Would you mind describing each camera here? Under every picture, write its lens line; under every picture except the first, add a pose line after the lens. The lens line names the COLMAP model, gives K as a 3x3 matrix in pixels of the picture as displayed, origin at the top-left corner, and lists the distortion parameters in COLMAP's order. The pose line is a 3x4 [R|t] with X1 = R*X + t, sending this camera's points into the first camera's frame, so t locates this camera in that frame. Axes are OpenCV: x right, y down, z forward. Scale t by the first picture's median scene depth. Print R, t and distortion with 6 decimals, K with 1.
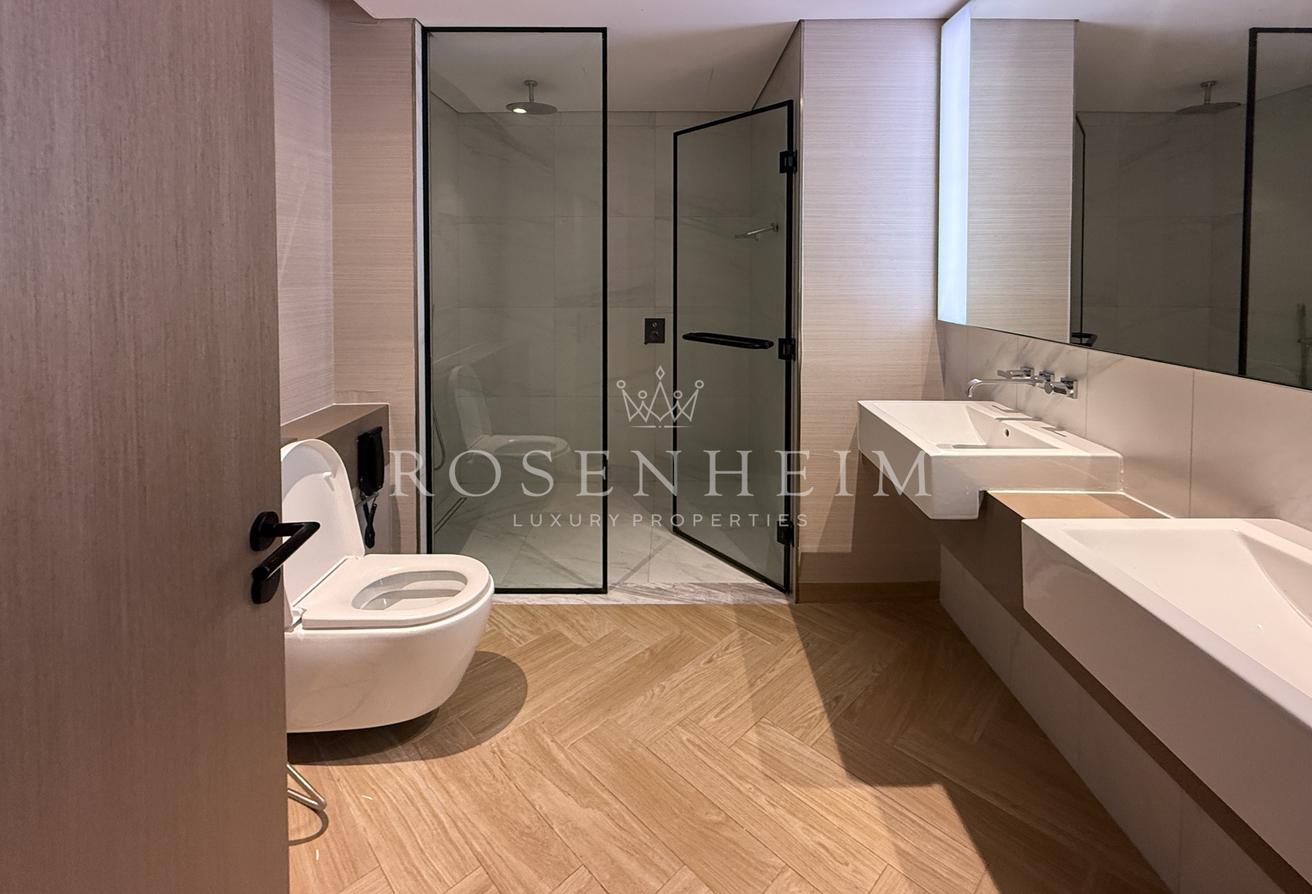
lens RADIAL K [[1338.6, 0, 655.9], [0, 1338.6, 373.4], [0, 0, 1]] dist [-0.016826, -0.004728]
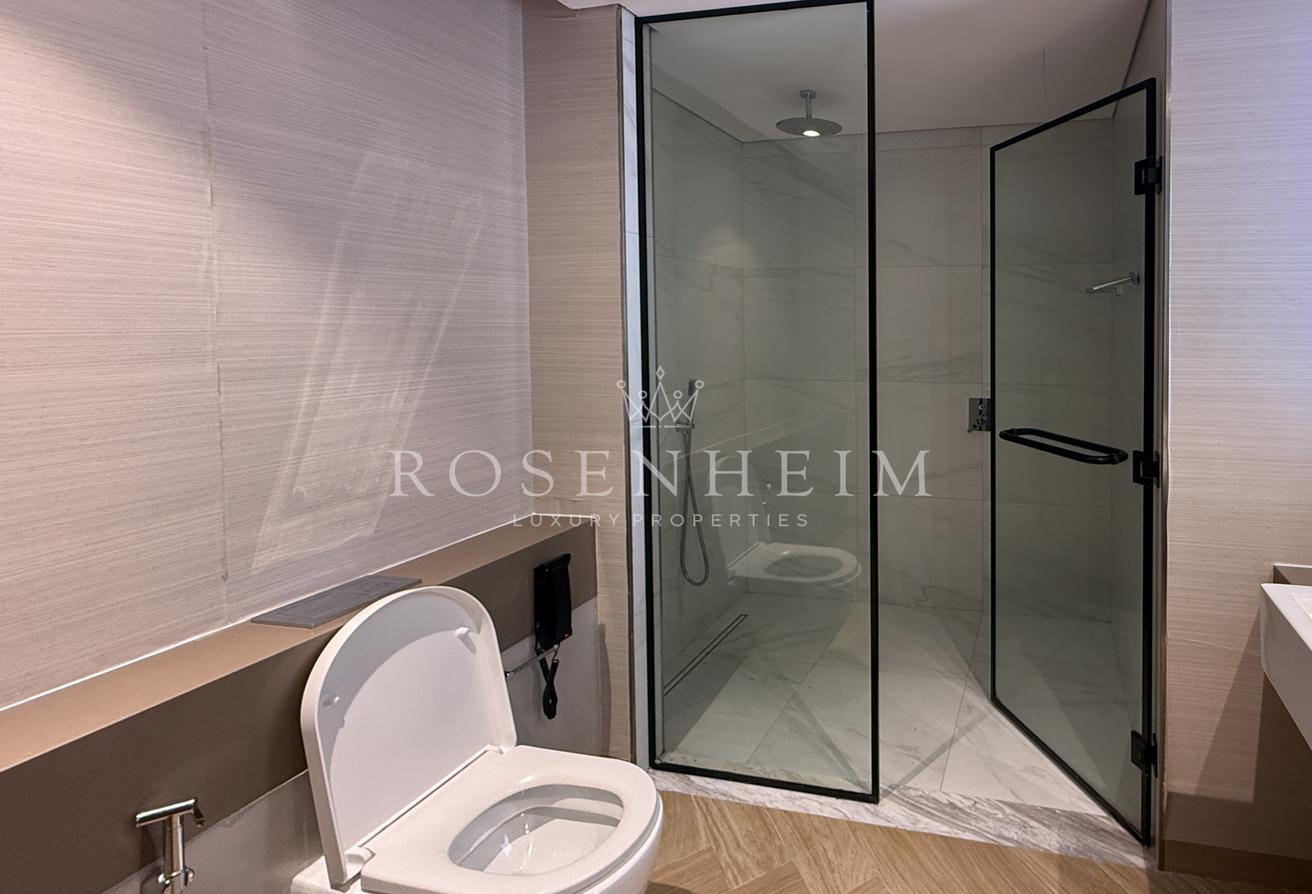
lens RADIAL K [[1338.6, 0, 655.9], [0, 1338.6, 373.4], [0, 0, 1]] dist [-0.016826, -0.004728]
pose [[0.958857, 0.005404, -0.283837, 0.051834], [-0.015811, 0.999283, -0.034389, -0.036126], [0.283447, 0.037462, 0.958256, 0.305605]]
